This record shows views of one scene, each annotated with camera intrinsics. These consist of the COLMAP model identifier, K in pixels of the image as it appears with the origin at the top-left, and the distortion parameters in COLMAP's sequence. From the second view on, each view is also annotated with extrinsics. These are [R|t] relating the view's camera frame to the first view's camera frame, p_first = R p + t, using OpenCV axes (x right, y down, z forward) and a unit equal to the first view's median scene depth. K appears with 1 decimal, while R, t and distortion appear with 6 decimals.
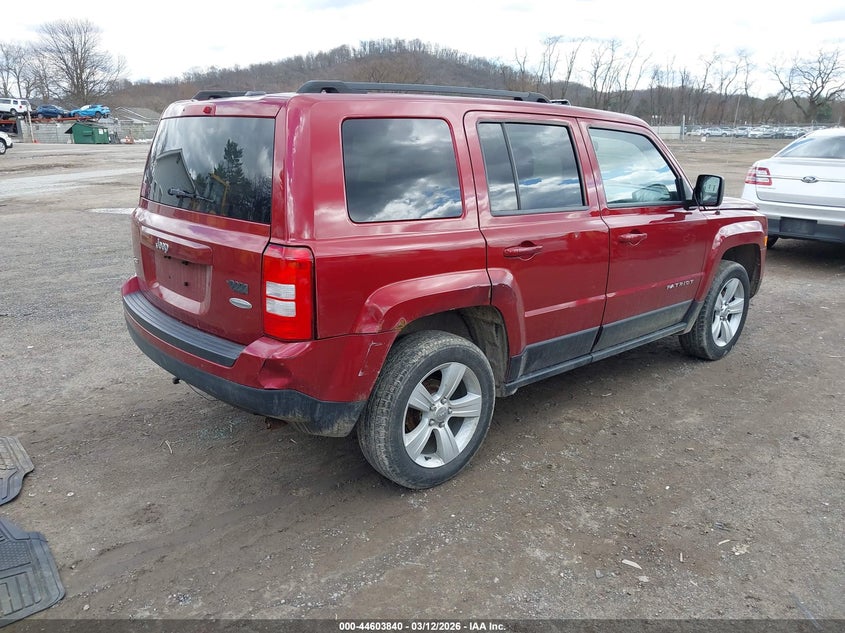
lens RADIAL K [[727.3, 0, 422.5], [0, 727.3, 316.5], [0, 0, 1]] dist [-0.004193, -0.002650]
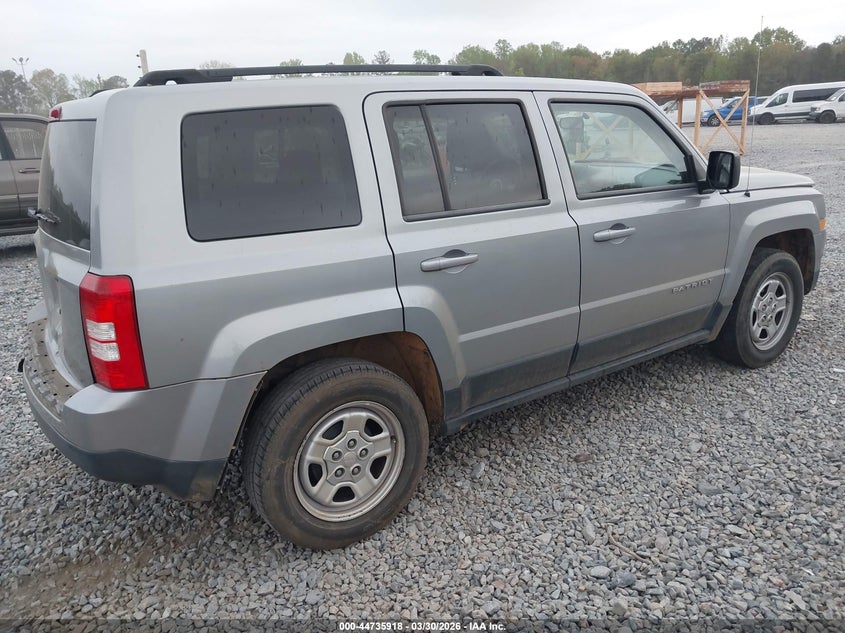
lens RADIAL K [[727.3, 0, 422.5], [0, 727.3, 316.5], [0, 0, 1]] dist [-0.004193, -0.002650]
pose [[0.987561, -0.021972, -0.155695, 0.208723], [0.026278, 0.999325, 0.025657, -0.045240], [0.155026, -0.029429, 0.987472, 0.172499]]
